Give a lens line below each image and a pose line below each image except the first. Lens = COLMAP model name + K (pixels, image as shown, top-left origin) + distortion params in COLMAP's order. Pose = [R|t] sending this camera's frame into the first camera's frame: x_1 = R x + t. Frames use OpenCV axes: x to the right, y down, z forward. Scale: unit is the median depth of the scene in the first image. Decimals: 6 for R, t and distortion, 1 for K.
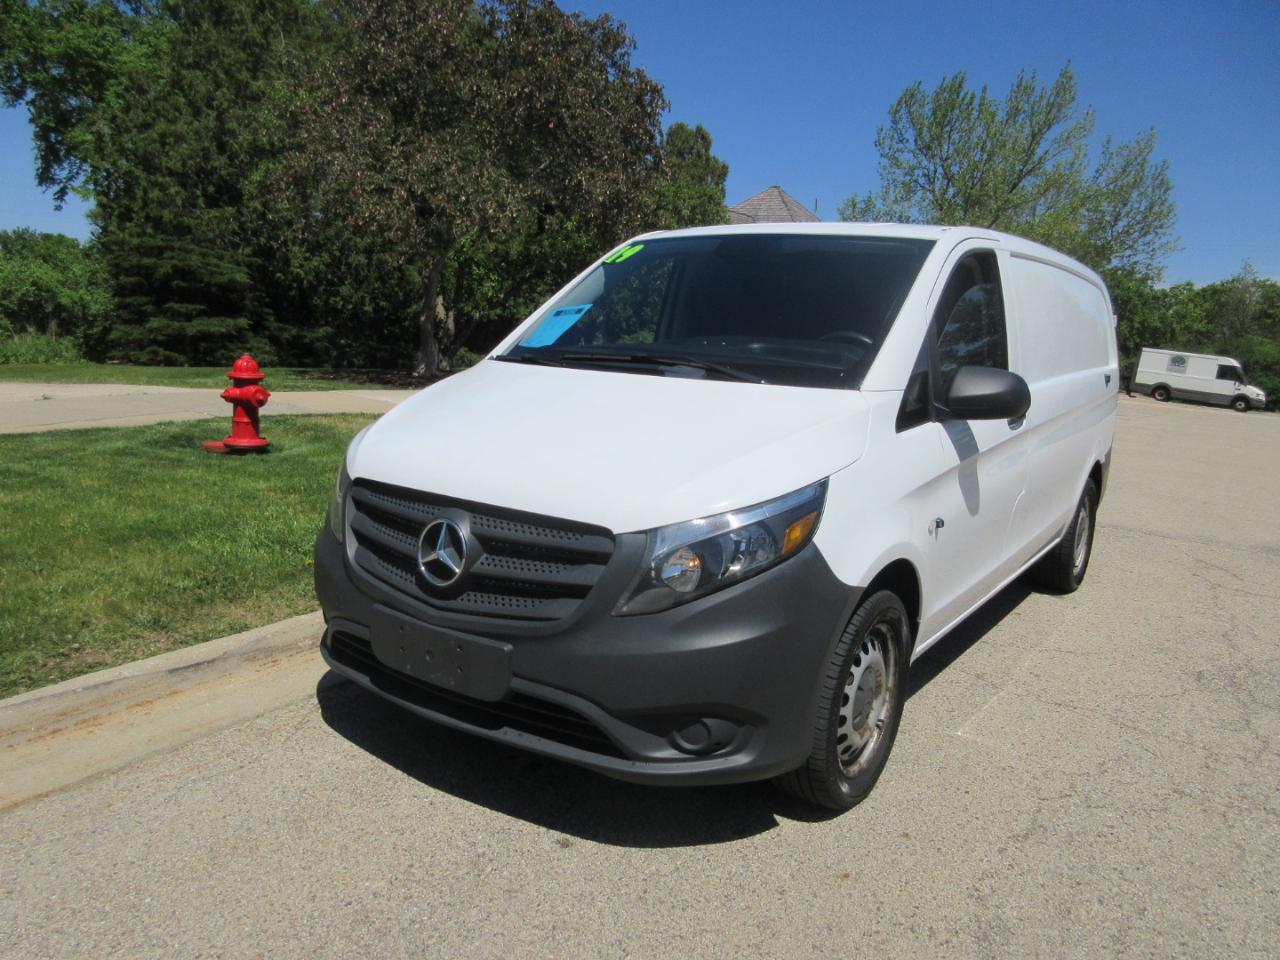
lens RADIAL K [[965.1, 0, 639.1], [0, 965.1, 472.3], [0, 0, 1]] dist [0.002860, 0.007057]
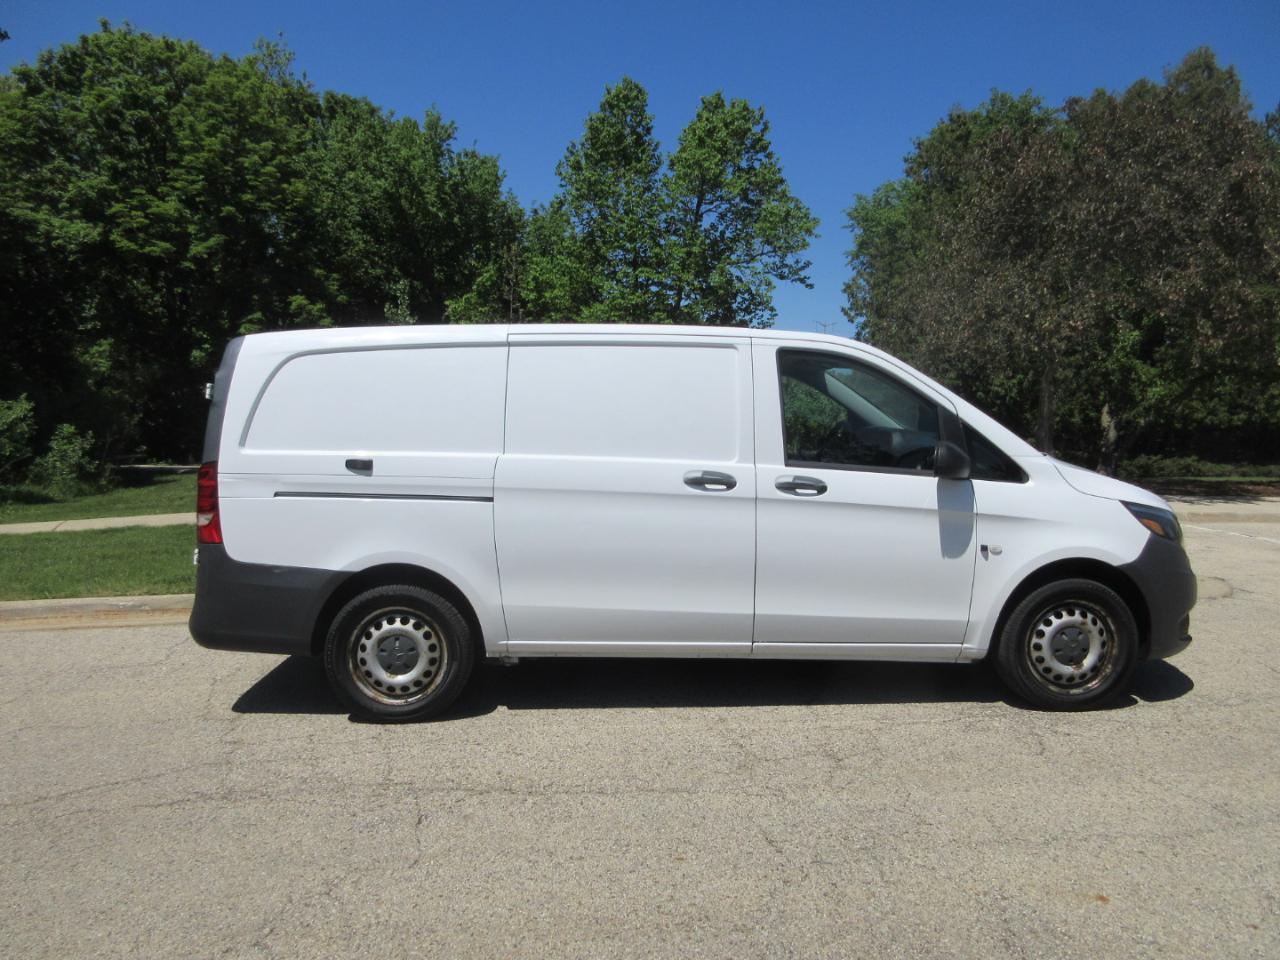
lens RADIAL K [[965.9, 0, 639.9], [0, 965.9, 473.8], [0, 0, 1]] dist [0.000182, 0.014846]
pose [[0.650654, -0.005066, -0.759357, 0.244873], [-0.086476, 0.992978, -0.080722, 0.013770], [0.754434, 0.118188, 0.645647, -0.013540]]
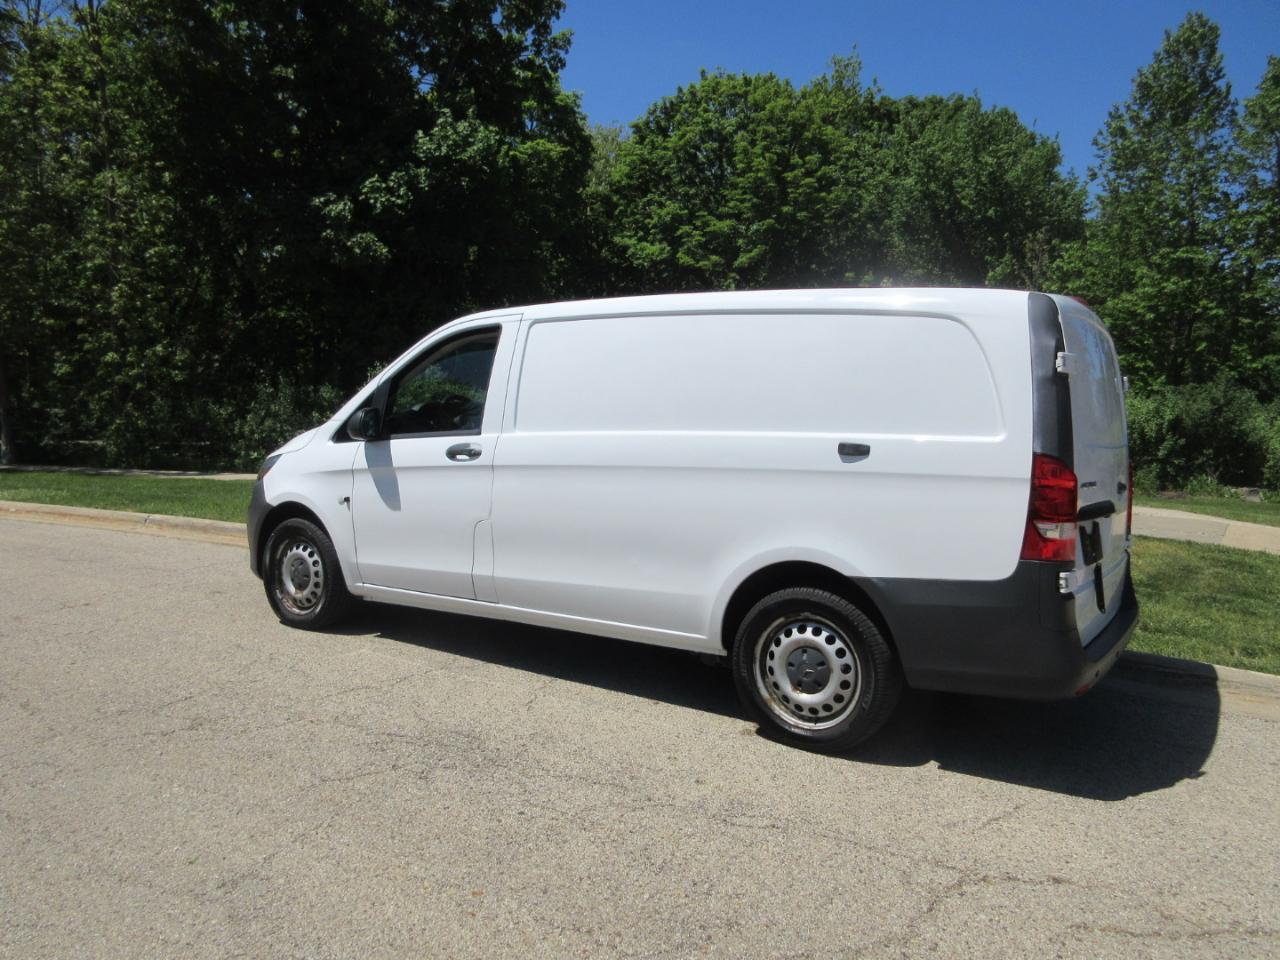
lens RADIAL K [[965.1, 0, 639.8], [0, 965.1, 473.6], [0, 0, 1]] dist [0.002860, 0.007057]
pose [[0.033969, 0.016665, -0.999284, 0.315500], [-0.192735, 0.981202, 0.009811, -0.016467], [0.980663, 0.192263, 0.036542, 0.224186]]
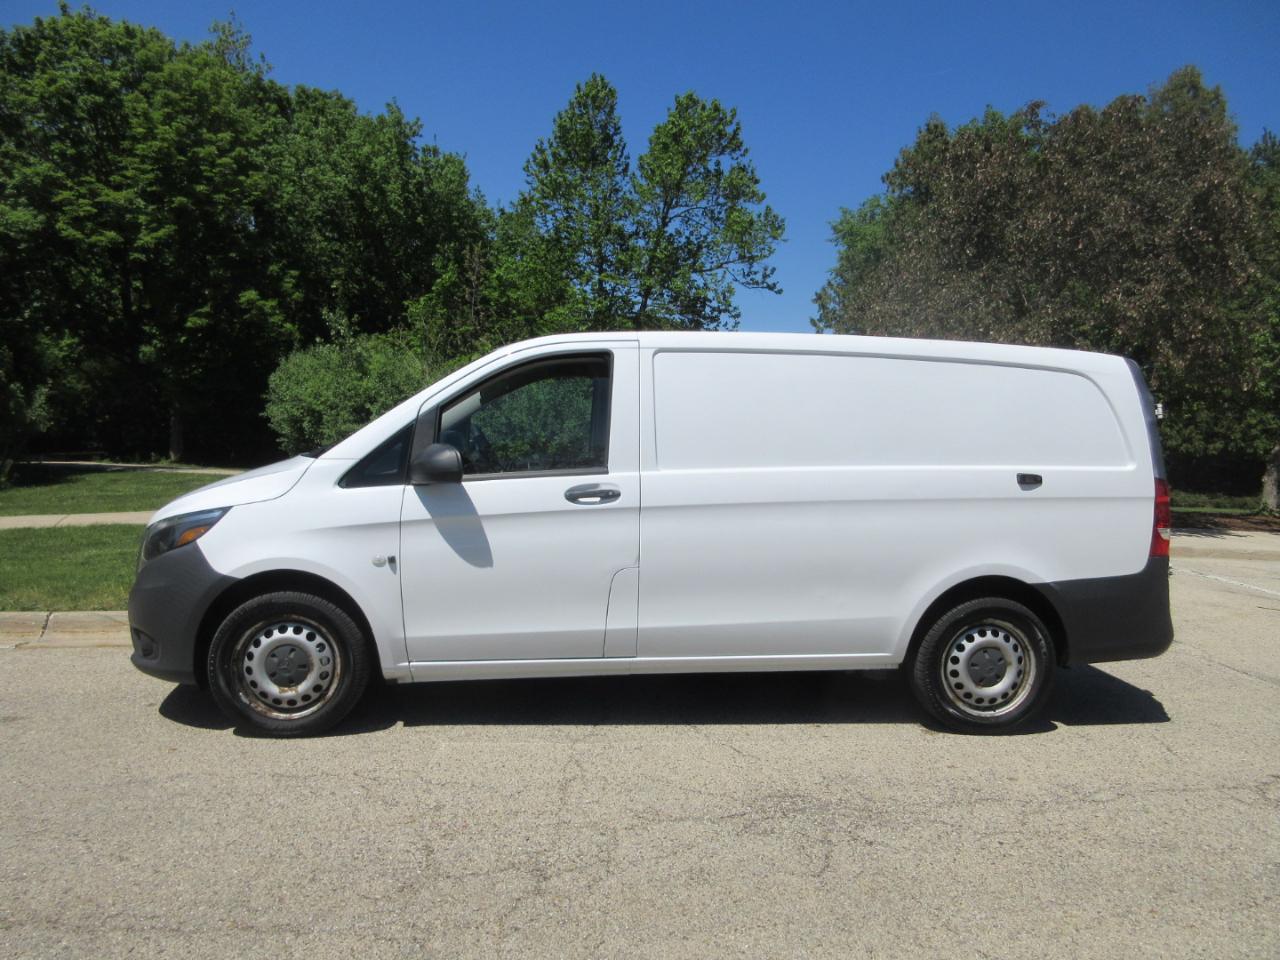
lens RADIAL K [[965.1, 0, 640.4], [0, 965.1, 474.8], [0, 0, 1]] dist [0.002860, 0.007057]
pose [[0.654635, 0.005013, -0.755929, 0.241914], [-0.114457, 0.989107, -0.092560, 0.003235], [0.747230, 0.147115, 0.648077, 0.058171]]
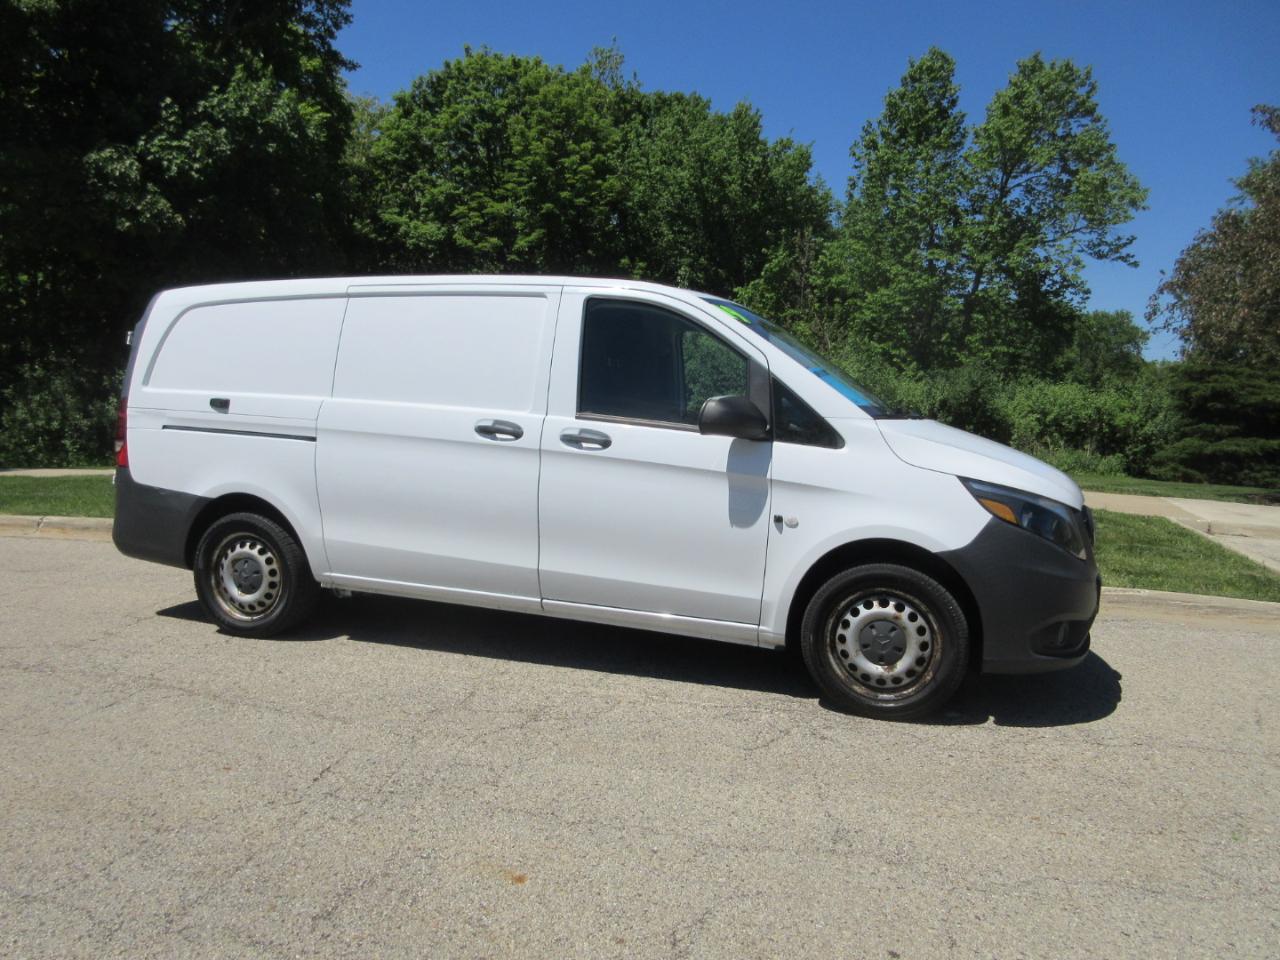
lens RADIAL K [[965.1, 0, 639.8], [0, 965.1, 472.8], [0, 0, 1]] dist [0.002860, 0.007057]
pose [[0.327701, 0.028628, -0.944348, 0.304850], [-0.165167, 0.985884, -0.027427, 0.006335], [0.930232, 0.164963, 0.327803, 0.101512]]
